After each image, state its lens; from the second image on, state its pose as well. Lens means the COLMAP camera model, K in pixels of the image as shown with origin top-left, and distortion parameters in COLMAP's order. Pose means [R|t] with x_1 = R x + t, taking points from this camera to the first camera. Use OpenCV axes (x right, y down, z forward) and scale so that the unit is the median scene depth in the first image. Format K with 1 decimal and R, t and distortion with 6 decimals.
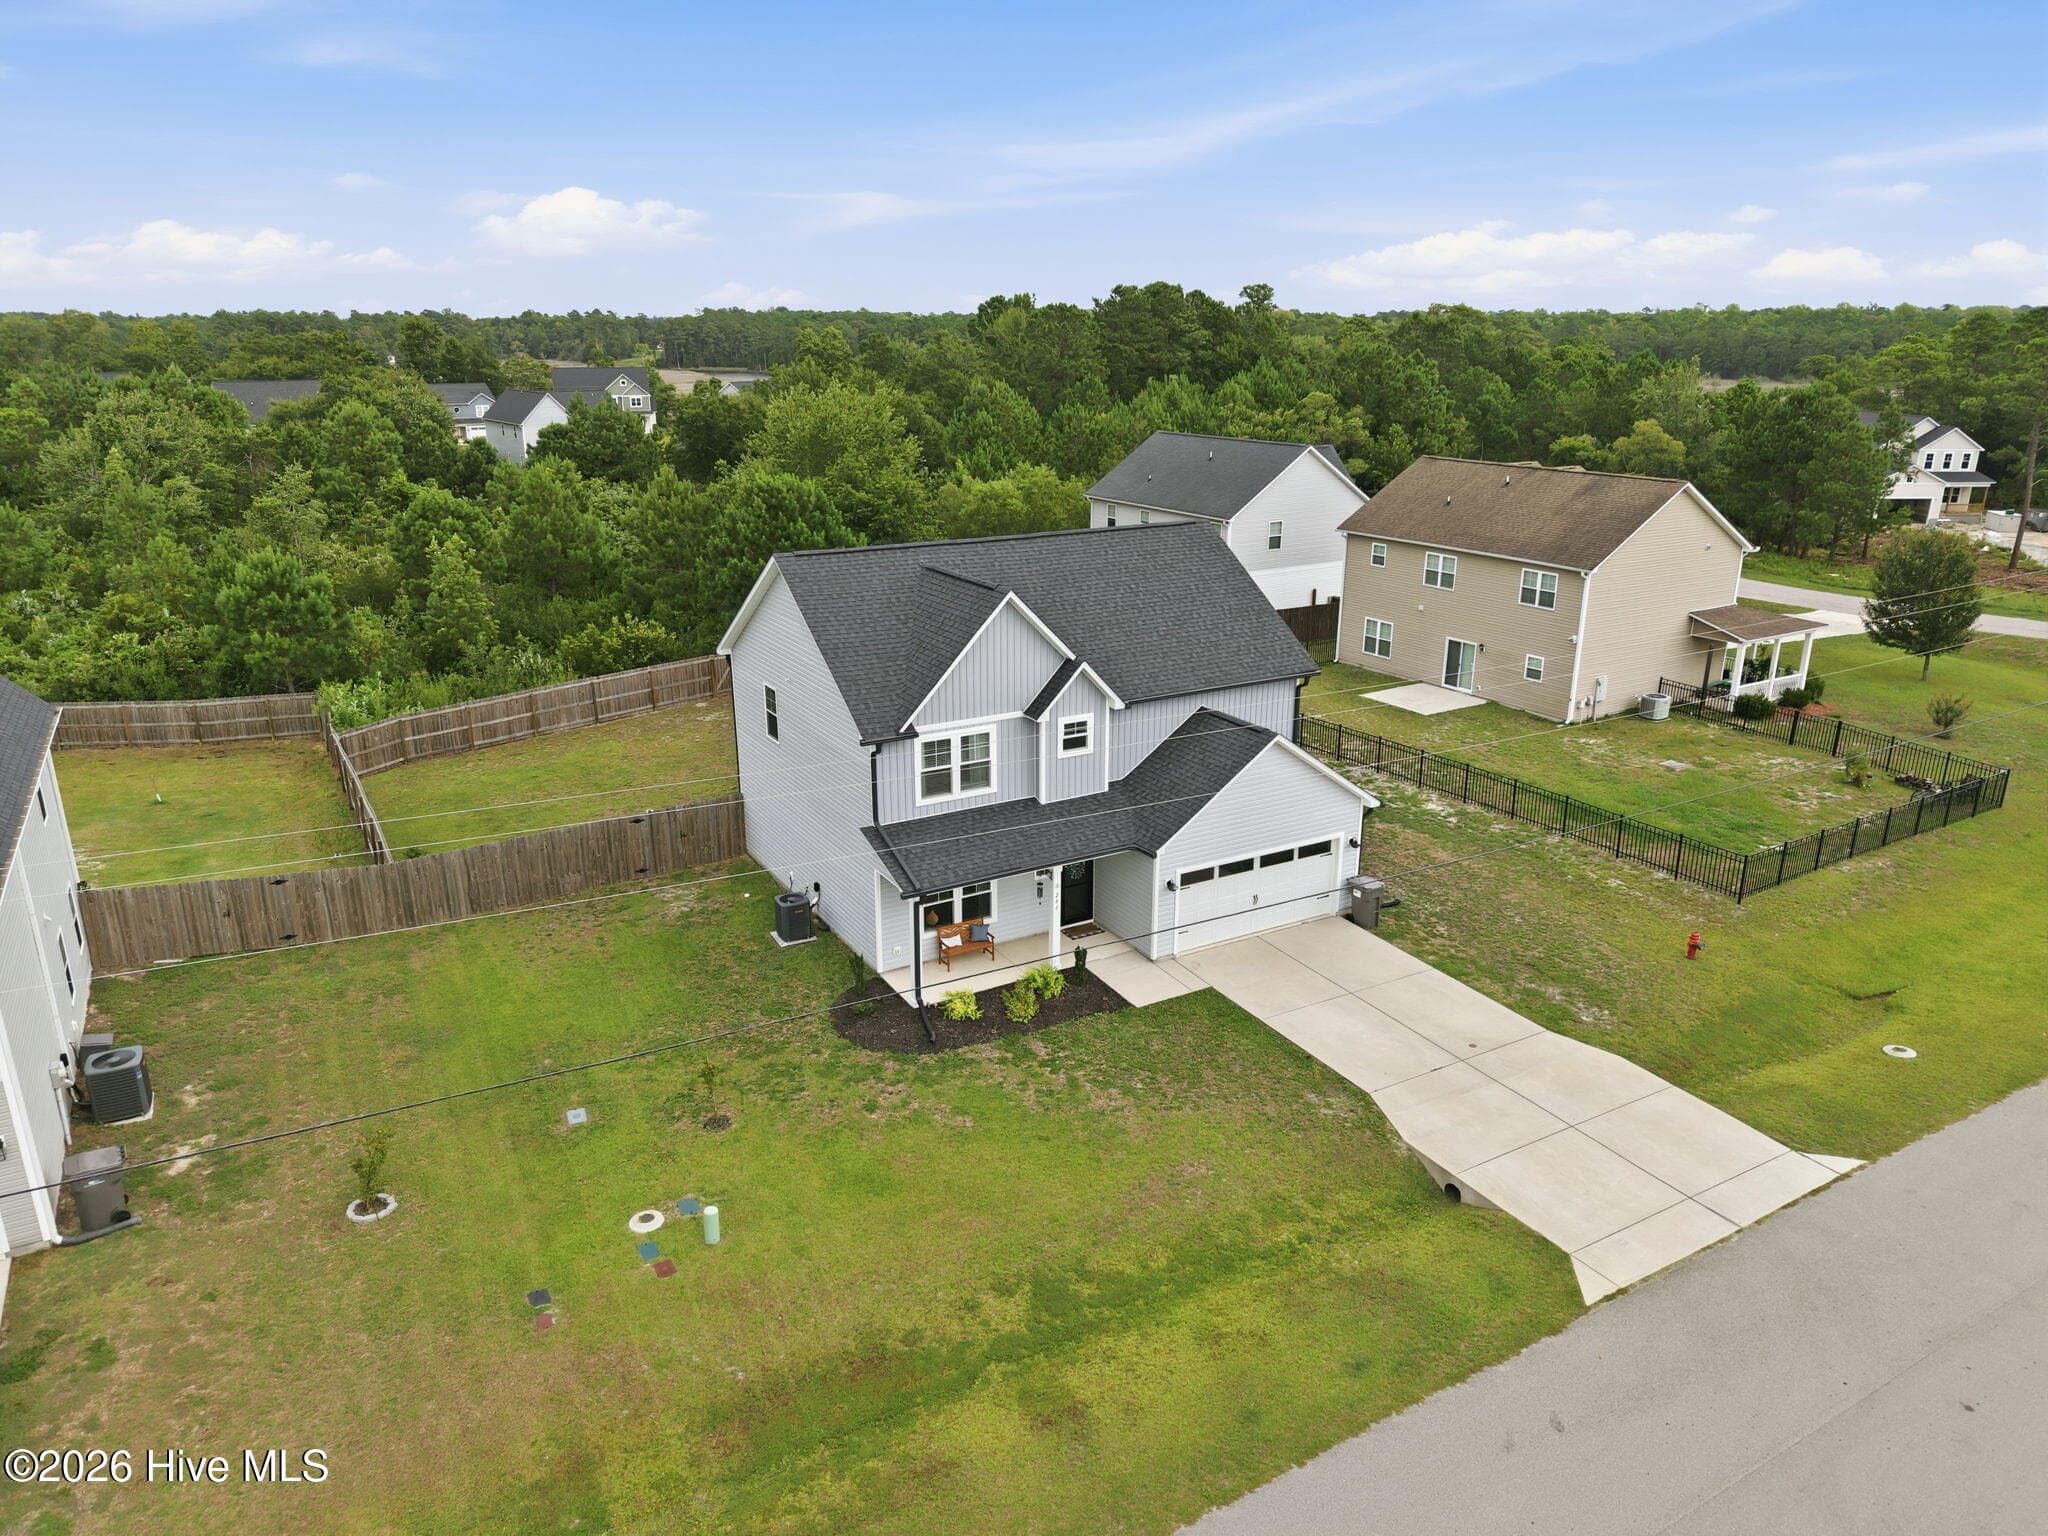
lens RADIAL K [[1371.9, 0, 1016.2], [0, 1371.9, 765.4], [0, 0, 1]] dist [0.026196, -0.031641]
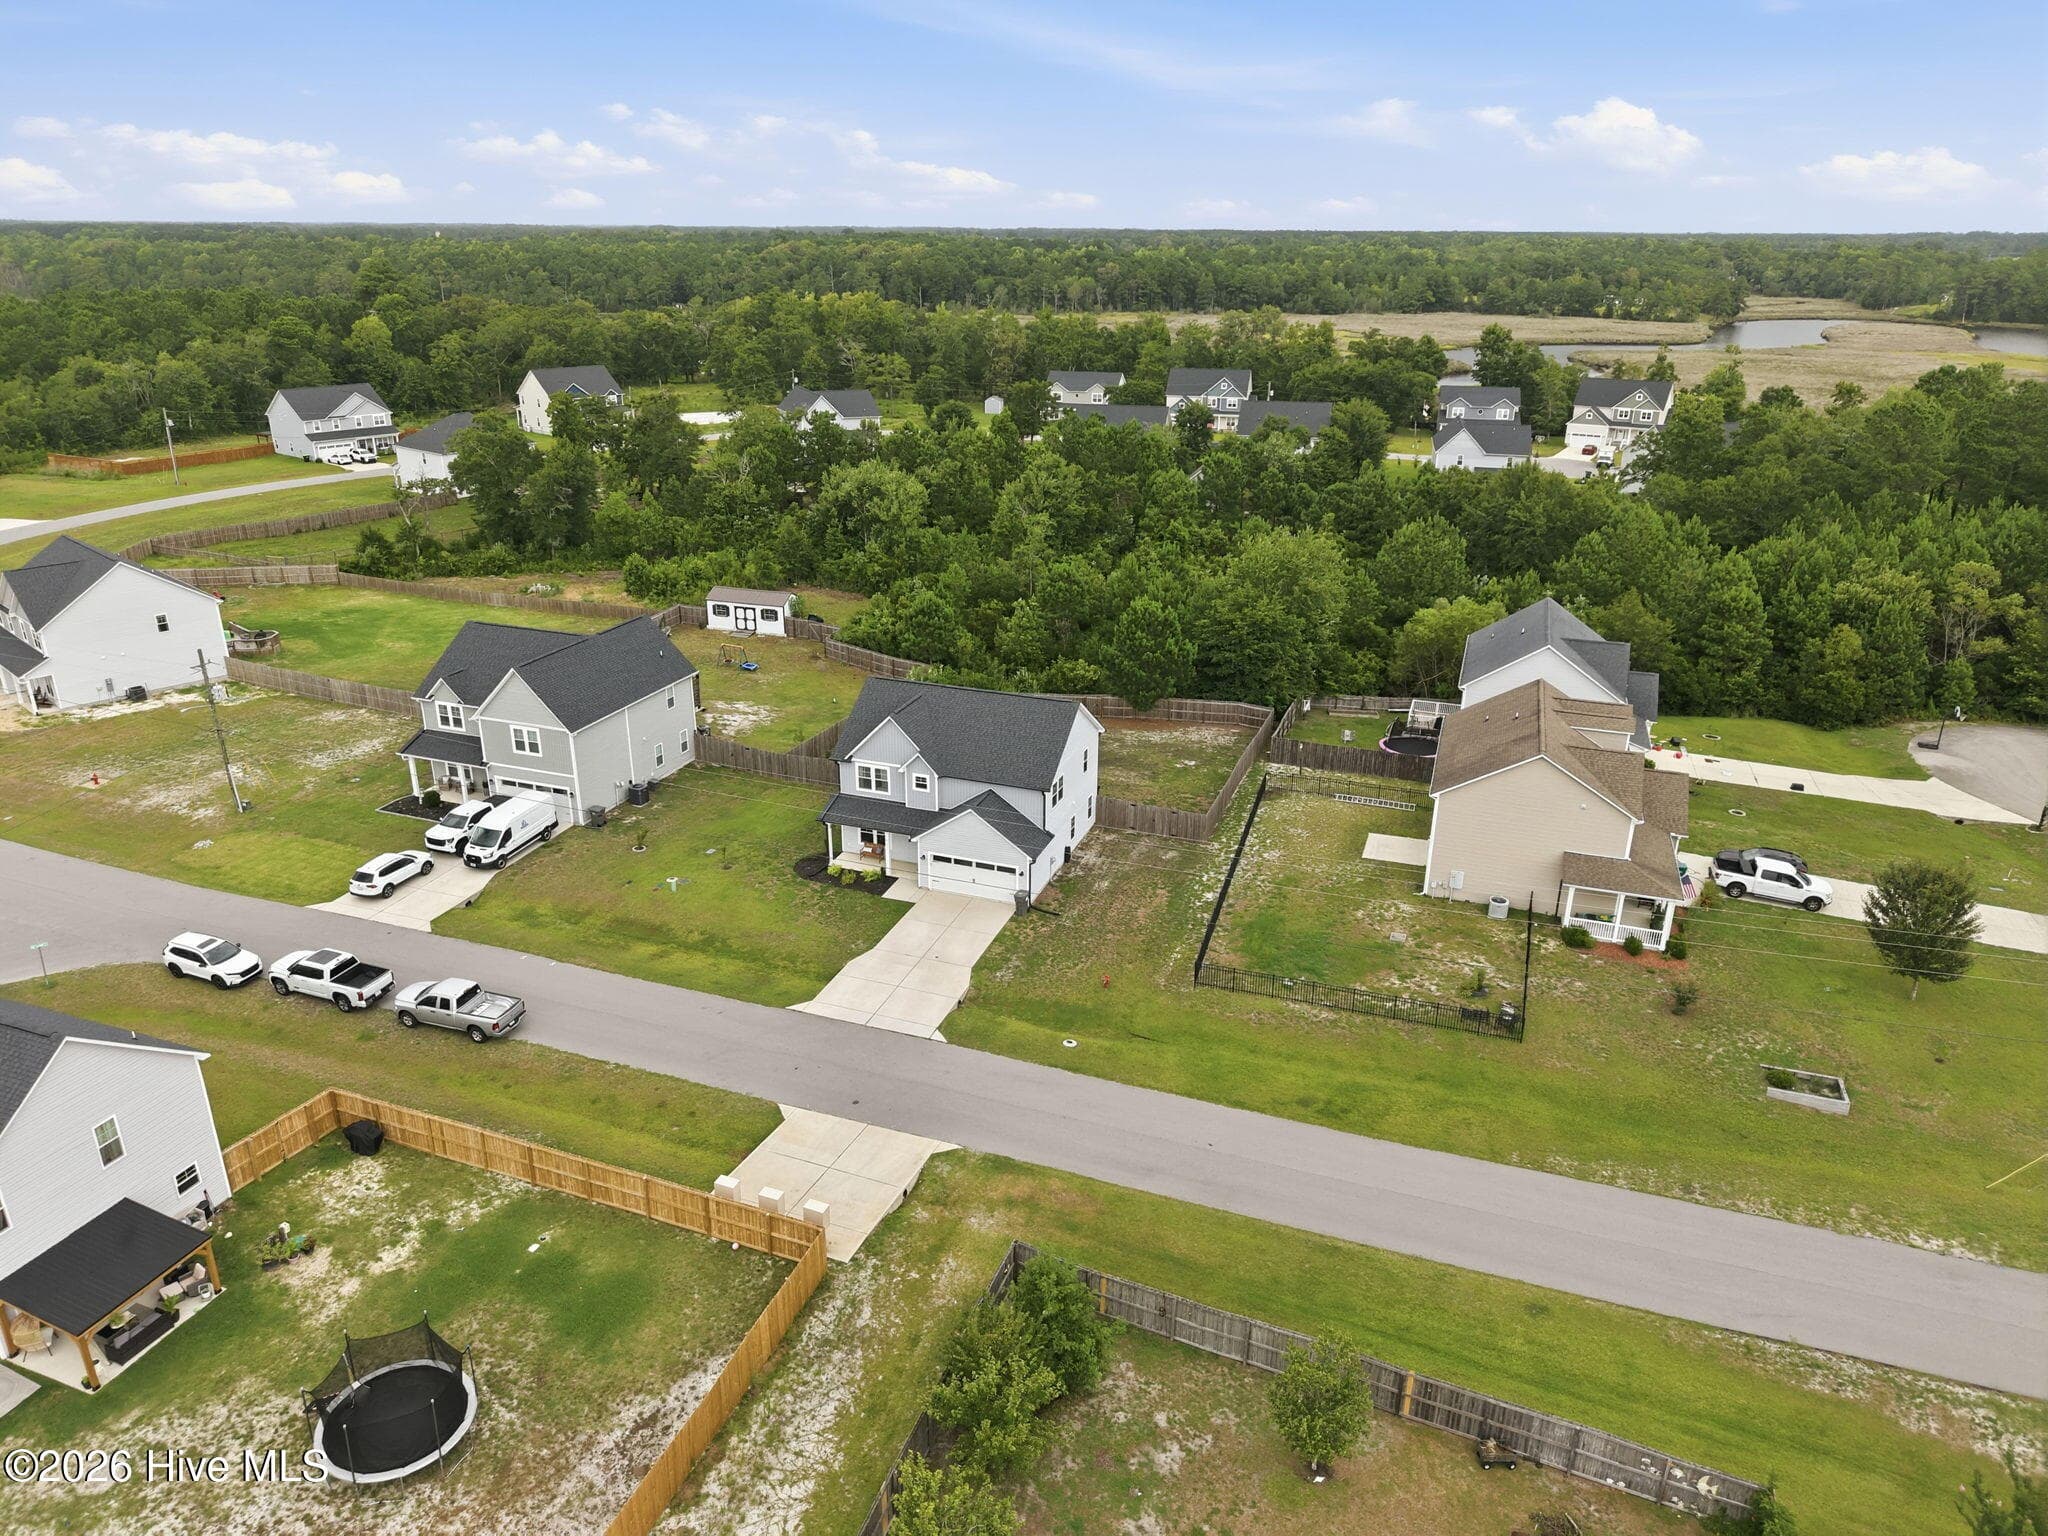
lens RADIAL K [[1371.9, 0, 1020.2], [0, 1371.9, 759.5], [0, 0, 1]] dist [0.026196, -0.031641]
pose [[0.636991, 0.279840, -0.718284, 1.789244], [-0.237576, 0.957693, 0.162425, -0.471771], [0.733348, 0.067184, 0.676525, -0.432988]]
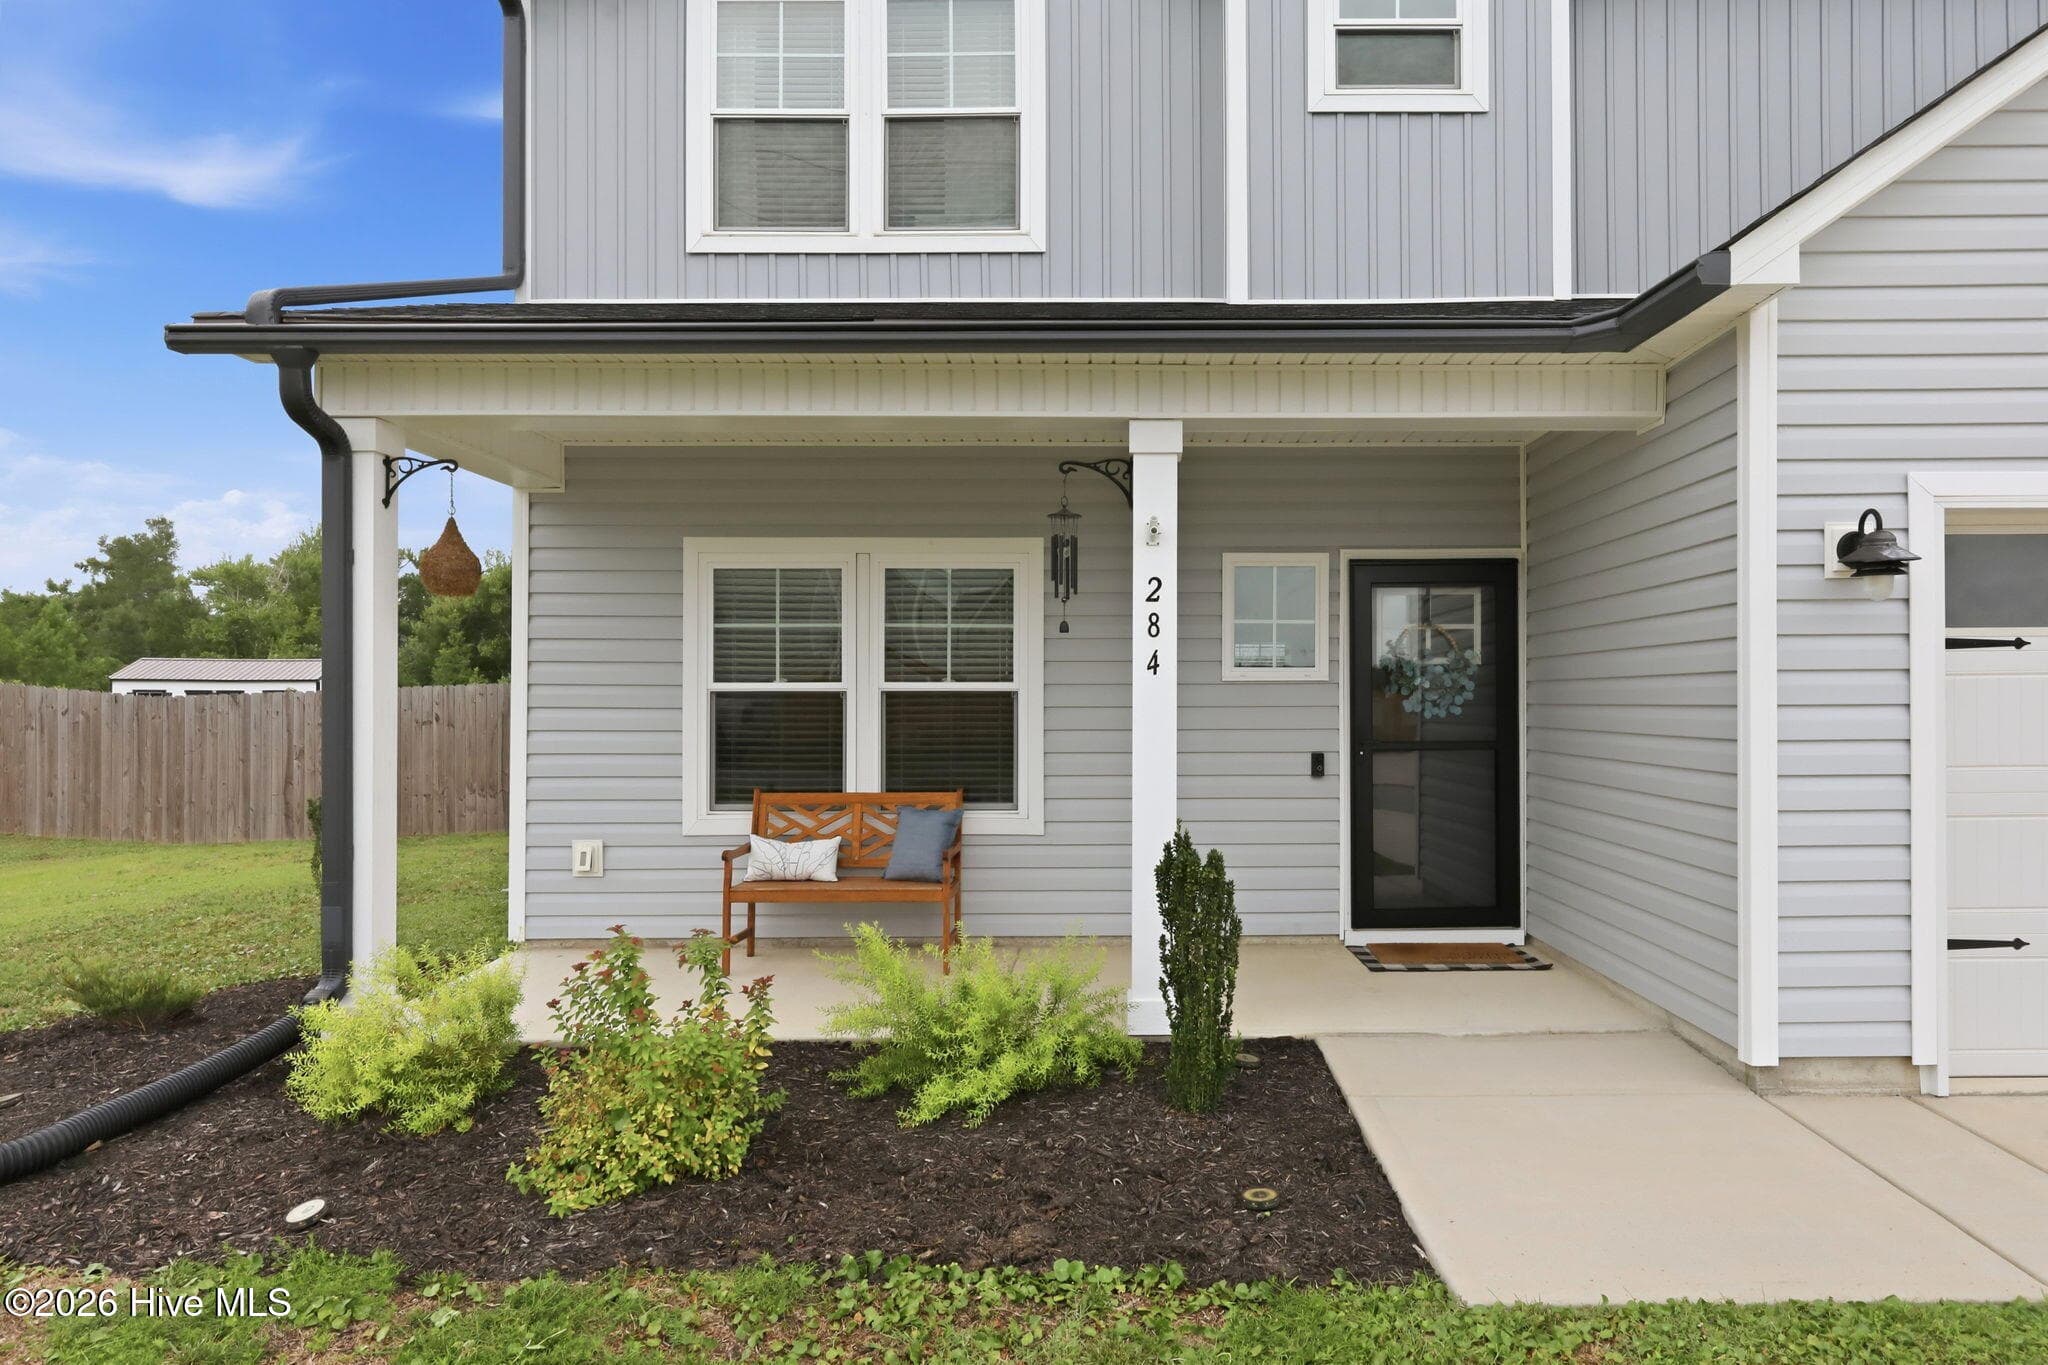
lens RADIAL K [[1276.0, 0, 1111.0], [0, 1276.0, 692.6], [0, 0, 1]] dist [-0.005010, -0.007096]
pose [[0.862281, -0.003013, -0.506421, 0.109870], [-0.152636, 0.951936, -0.265557, 0.151665], [0.482881, 0.306283, 0.820376, 0.834931]]
